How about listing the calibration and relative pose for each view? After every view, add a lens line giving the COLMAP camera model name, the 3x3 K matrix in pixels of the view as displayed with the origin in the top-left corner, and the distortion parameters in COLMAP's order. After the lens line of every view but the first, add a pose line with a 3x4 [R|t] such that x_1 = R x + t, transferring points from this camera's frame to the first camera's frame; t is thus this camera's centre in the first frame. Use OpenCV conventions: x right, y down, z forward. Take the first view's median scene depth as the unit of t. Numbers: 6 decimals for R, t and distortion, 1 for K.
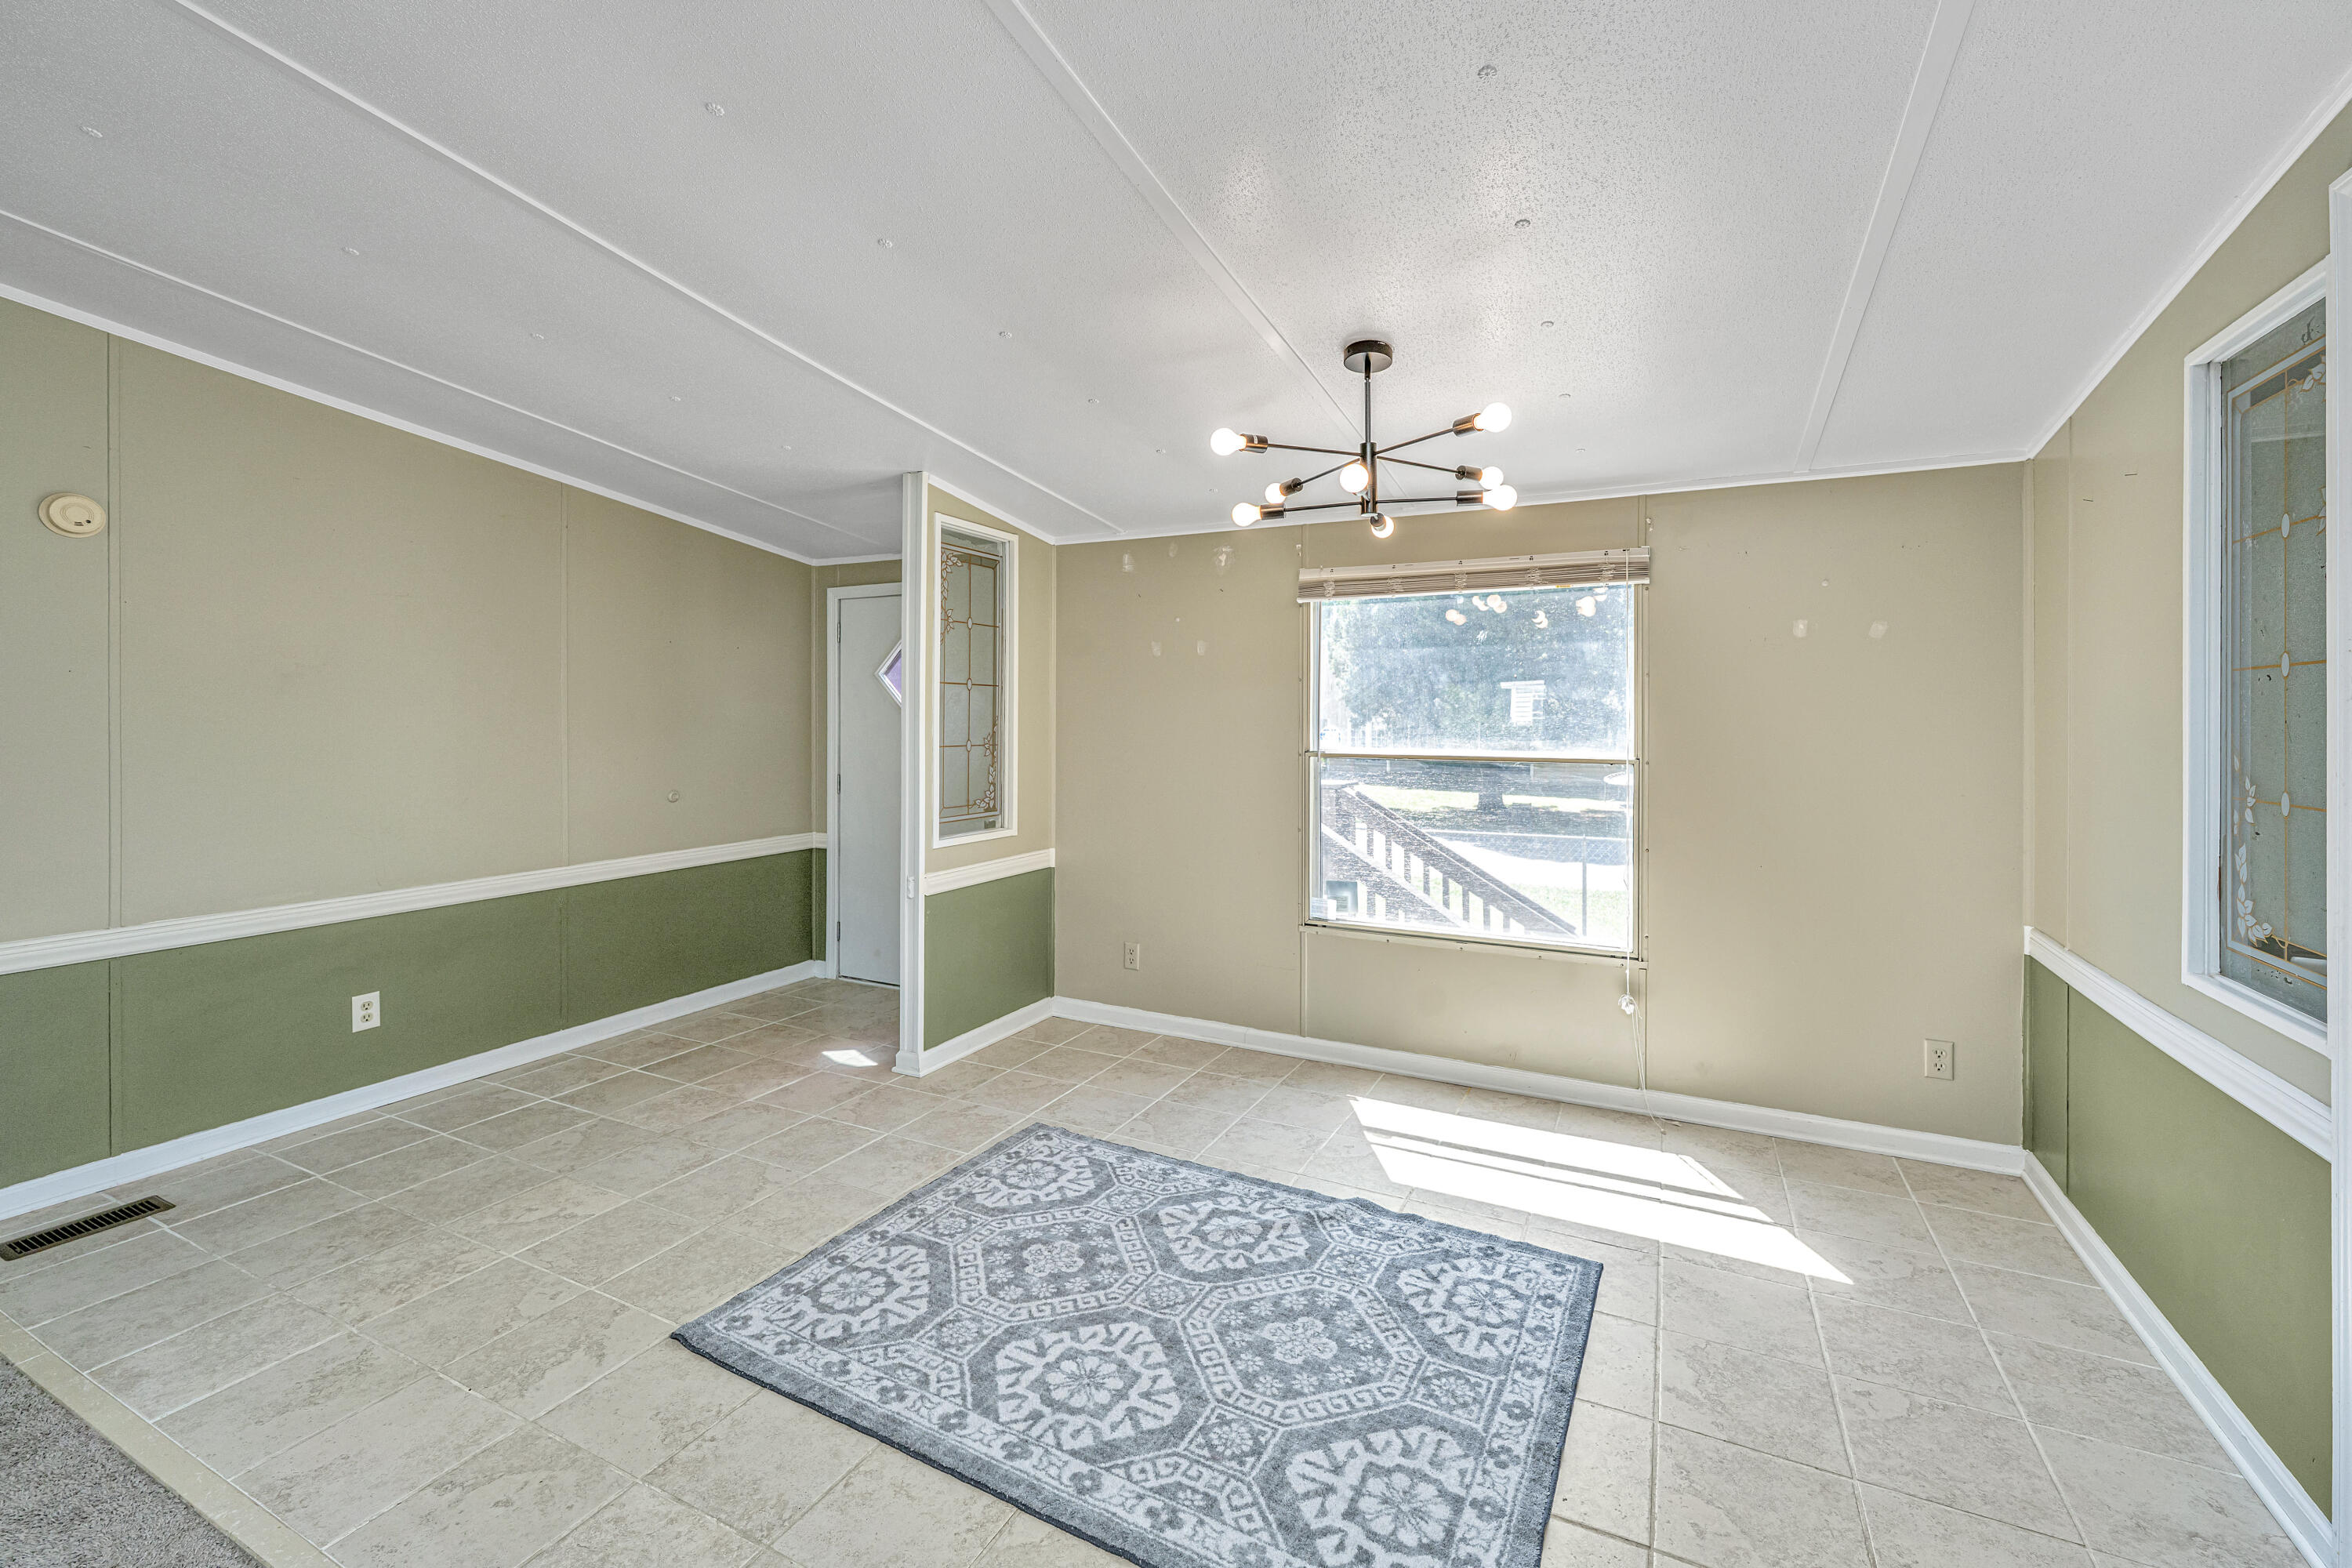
lens RADIAL K [[953.2, 0, 1232.8], [0, 953.2, 712.7], [0, 0, 1]] dist [-0.000167, -0.000009]
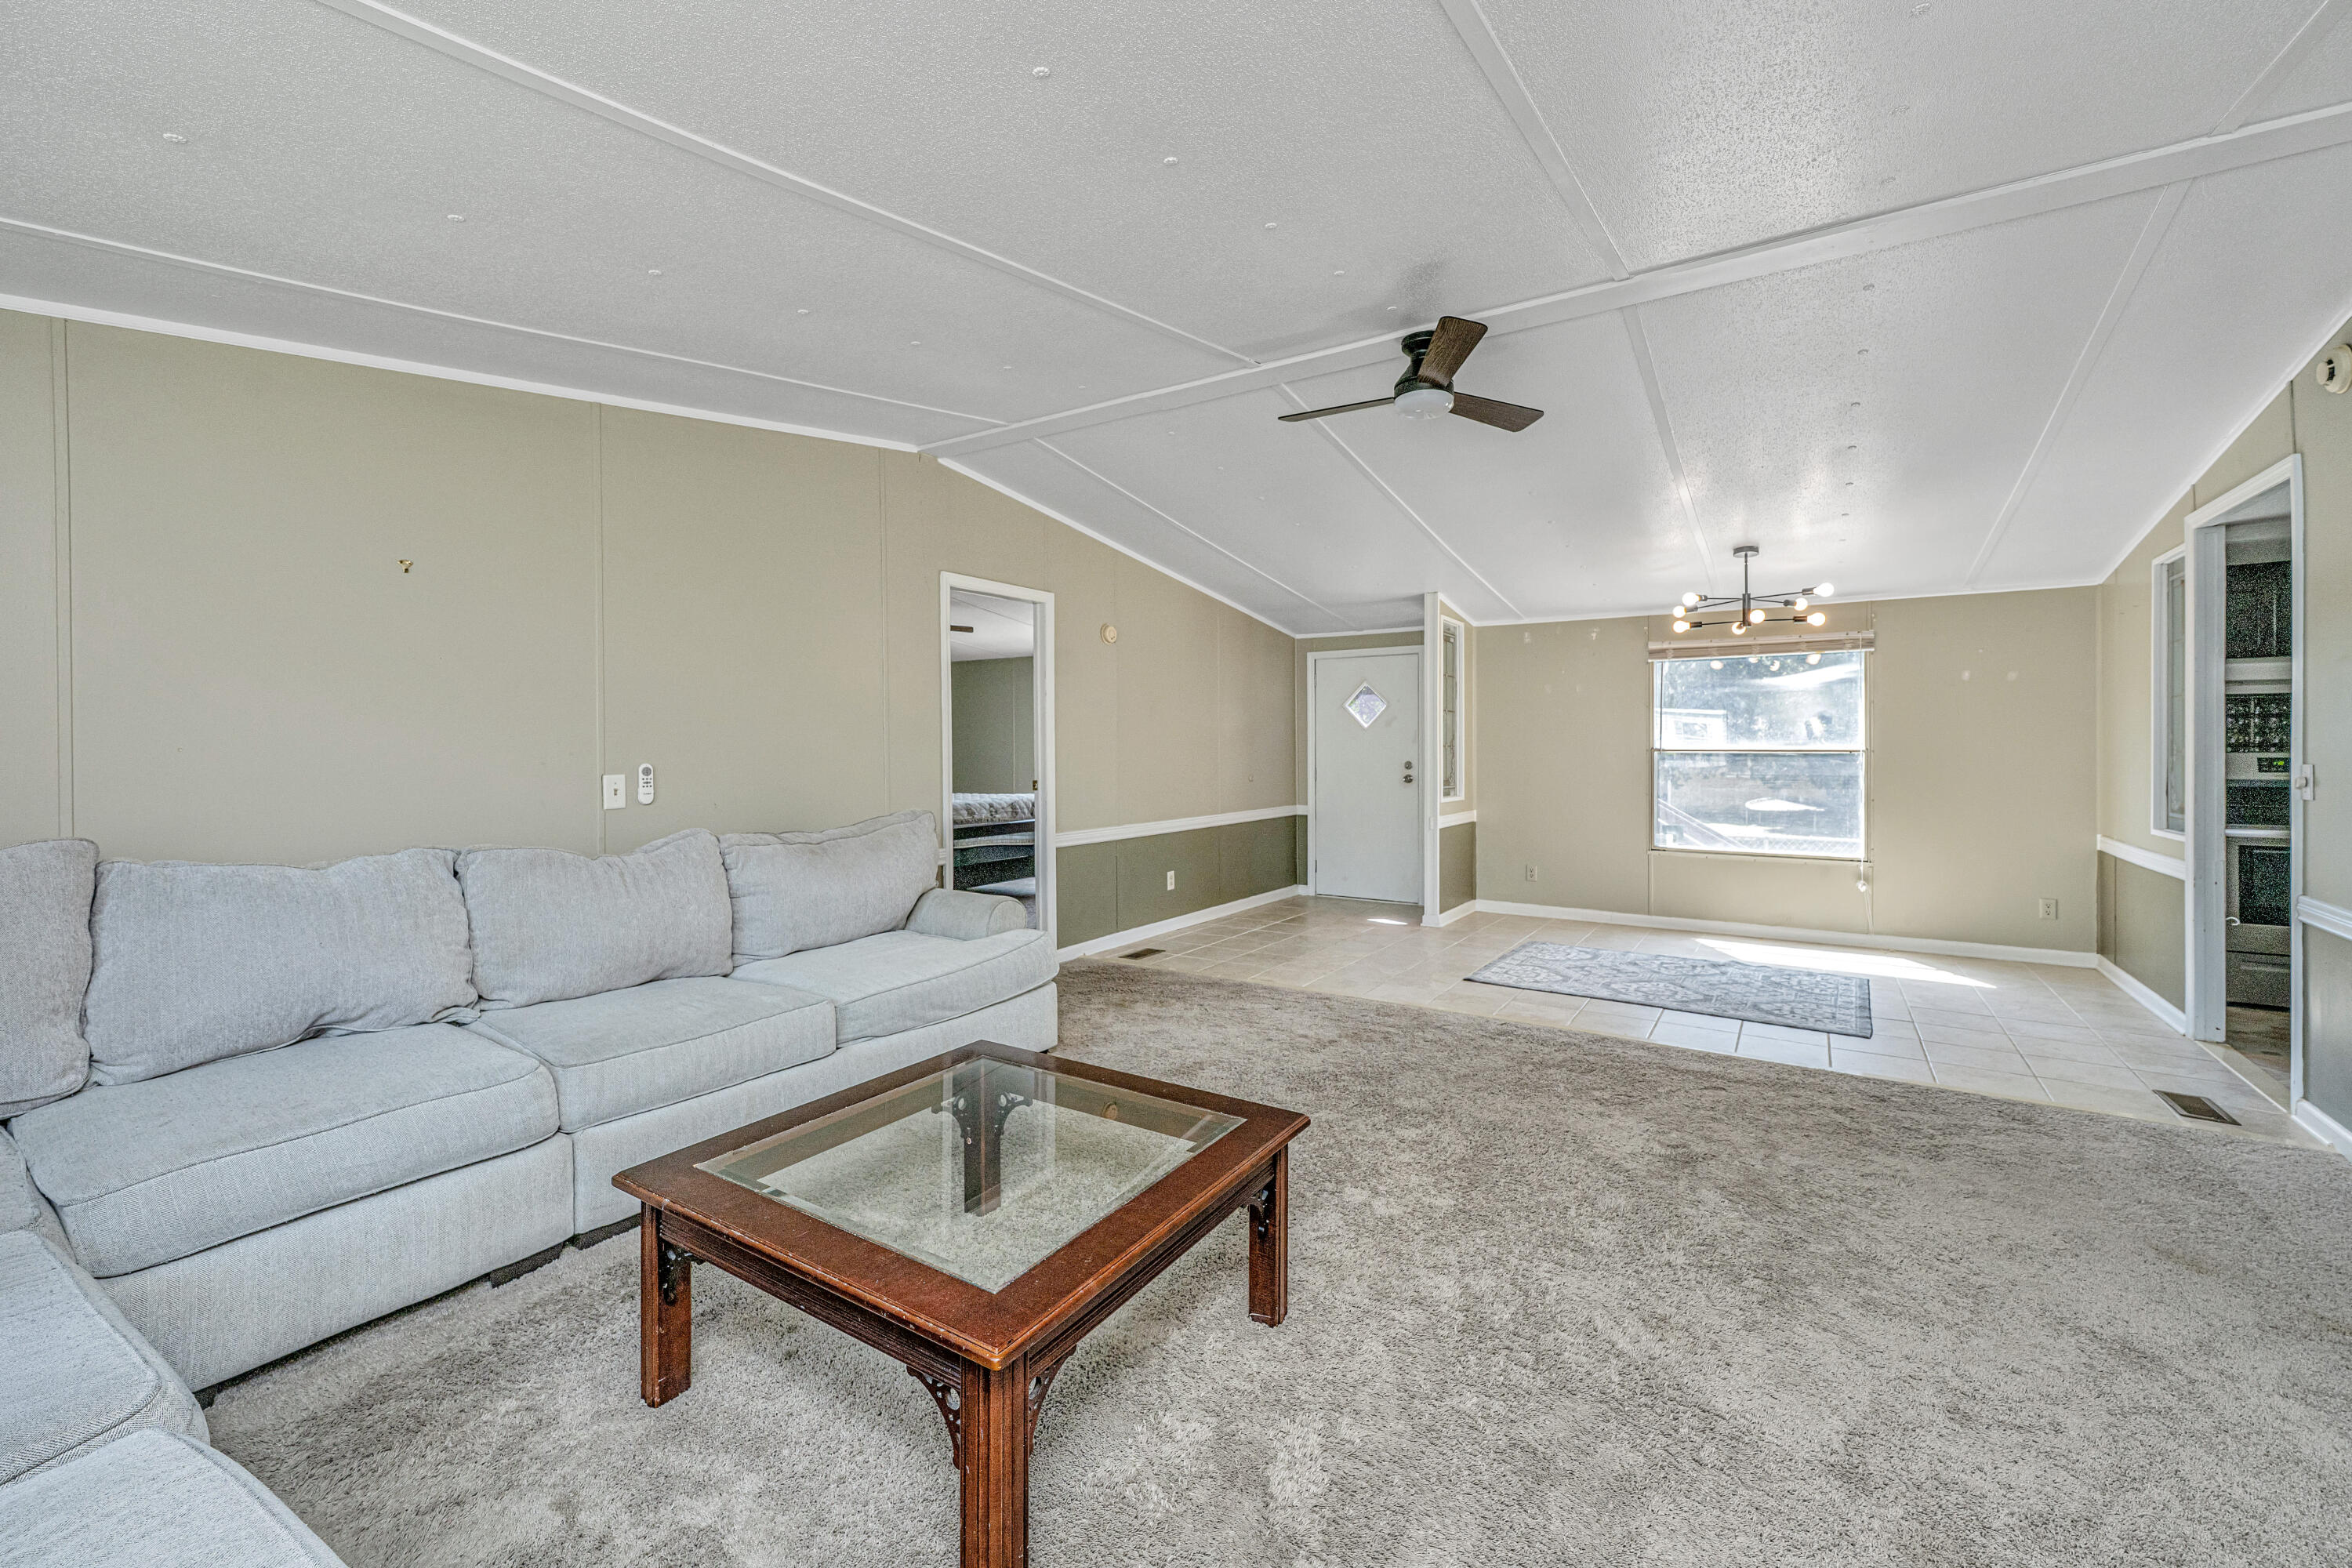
lens RADIAL K [[966.5, 0, 1217.6], [0, 966.5, 749.5], [0, 0, 1]] dist [0.000367, 0.000160]
pose [[0.993359, -0.002409, -0.115027, -0.755276], [0.002564, 0.999996, 0.001201, 0.058103], [0.115023, -0.001488, 0.993362, -1.230327]]
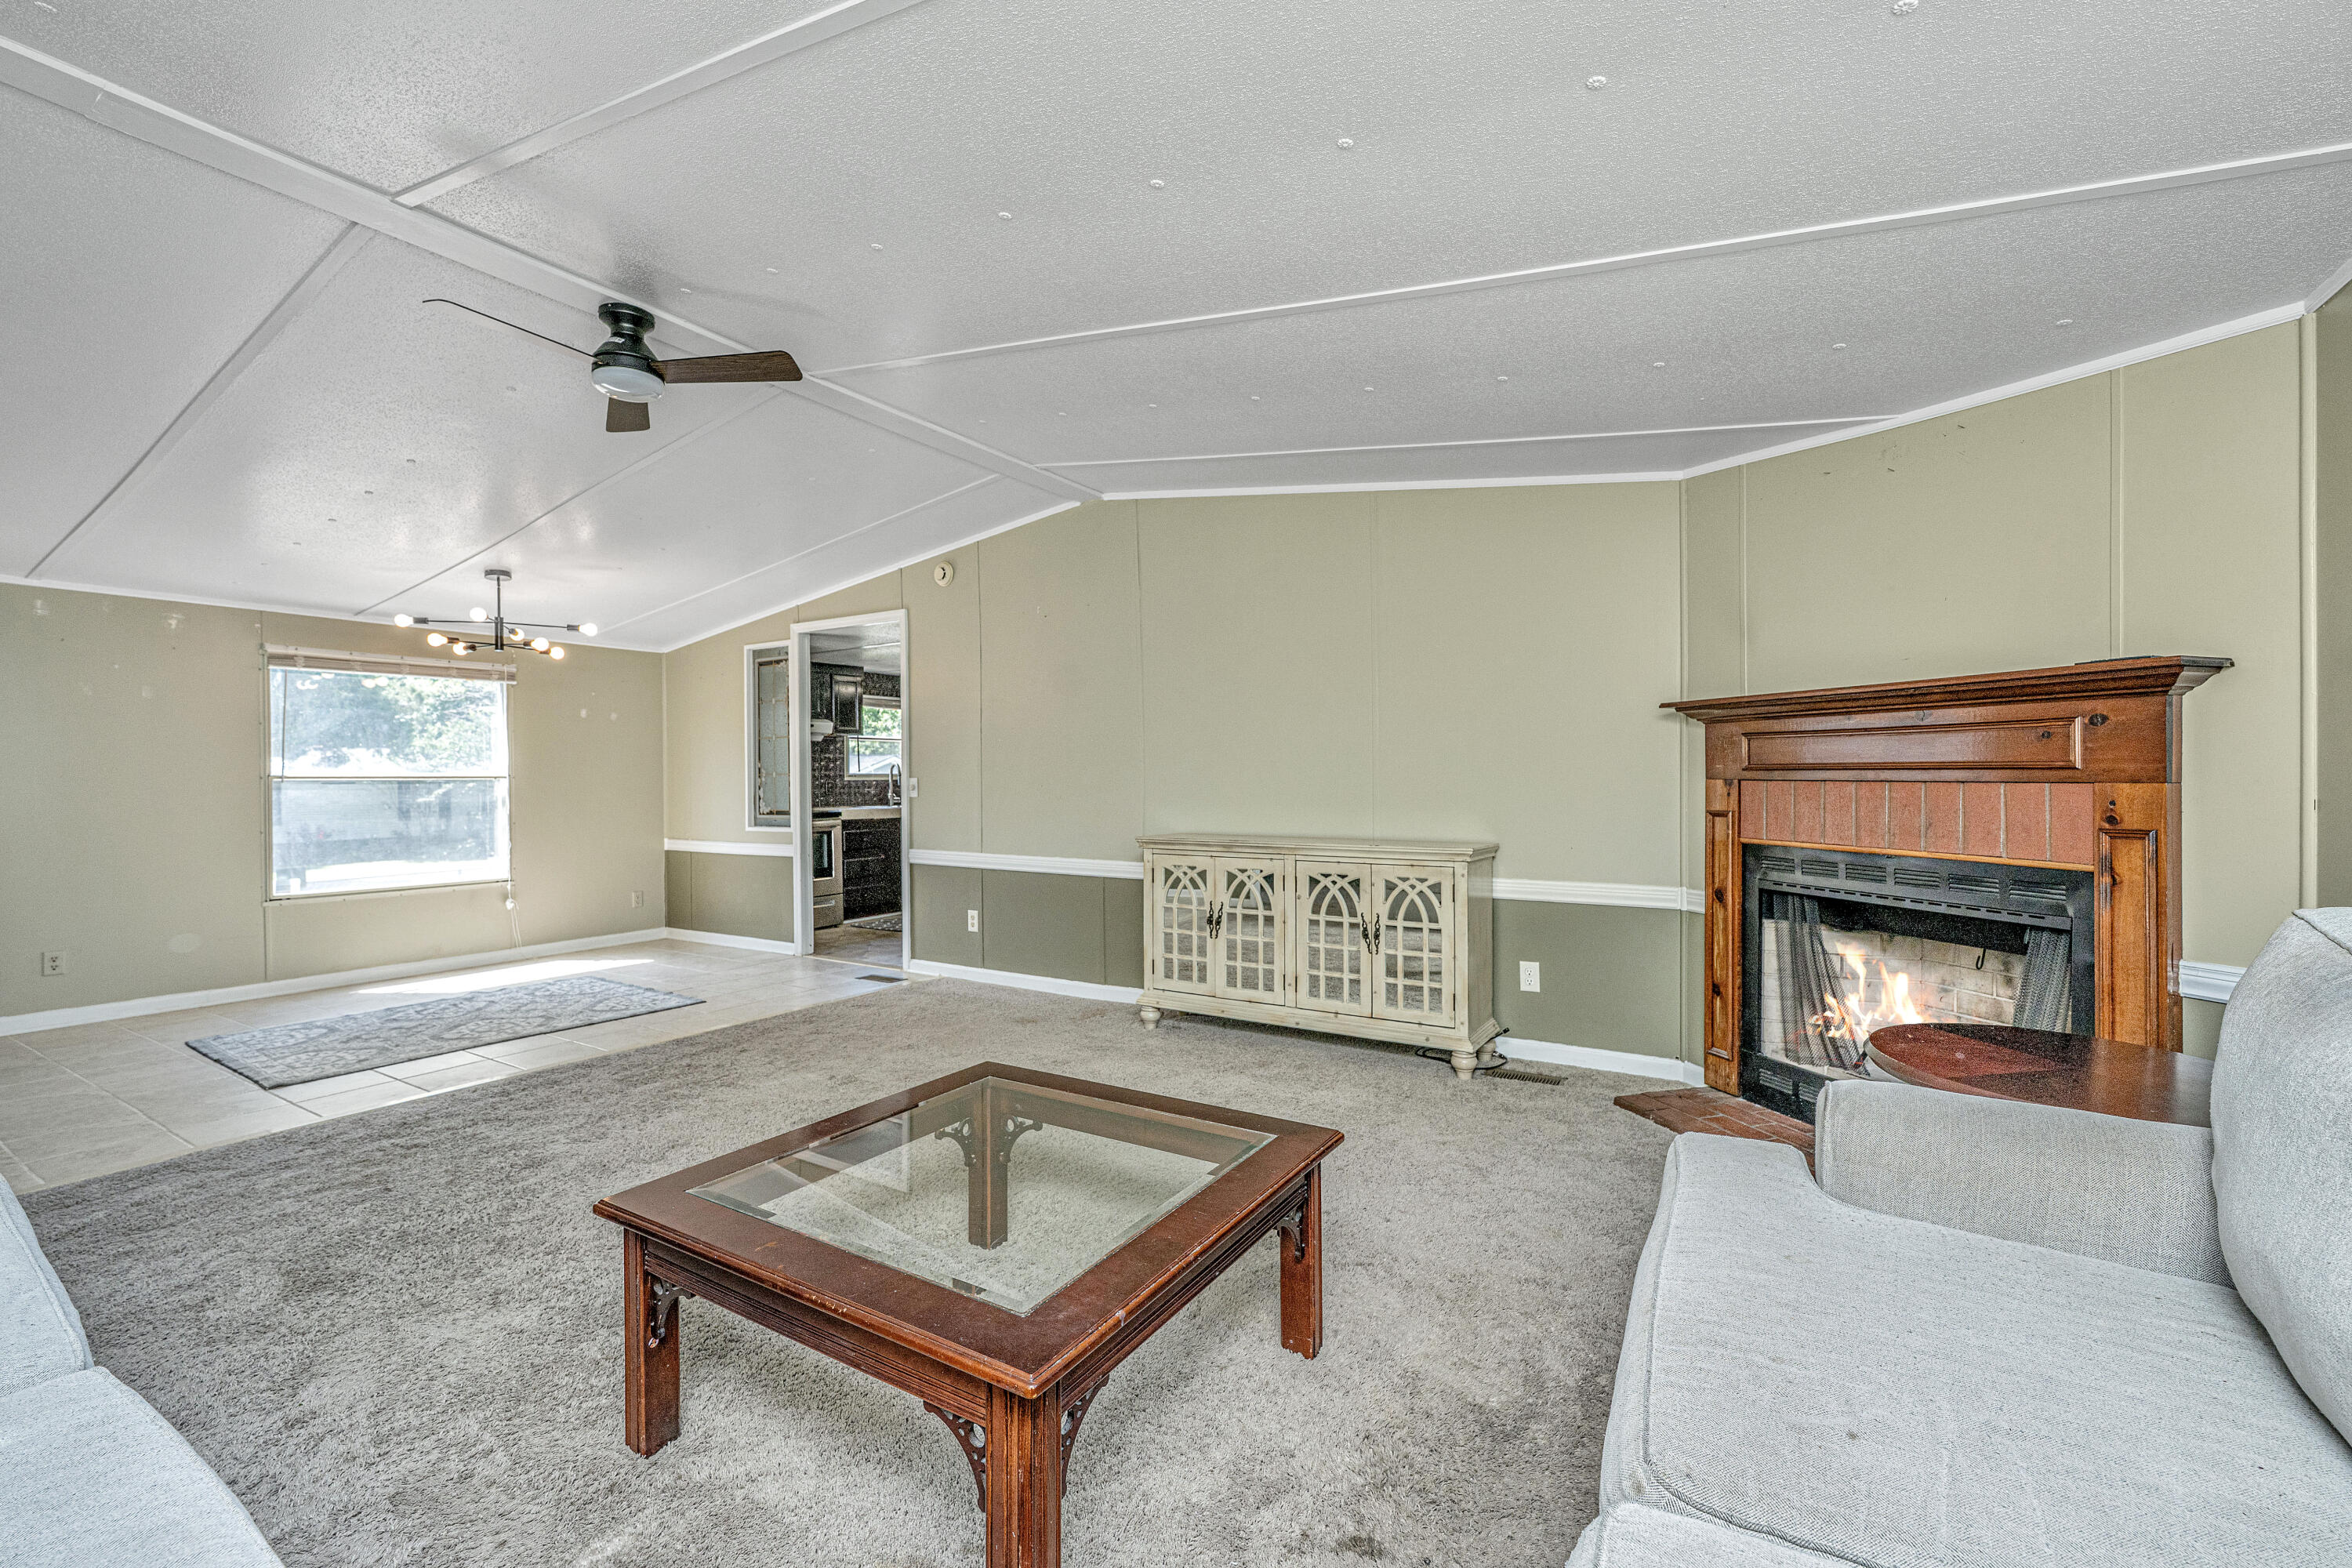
lens RADIAL K [[969.3, 0, 1153.6], [0, 969.3, 781.9], [0, 0, 1]] dist [-0.000128, 0.000170]
pose [[0.123991, -0.006630, 0.992261, -1.761775], [0.009327, 0.999941, 0.005516, 0.082524], [-0.992239, 0.008571, 0.124046, -0.680841]]
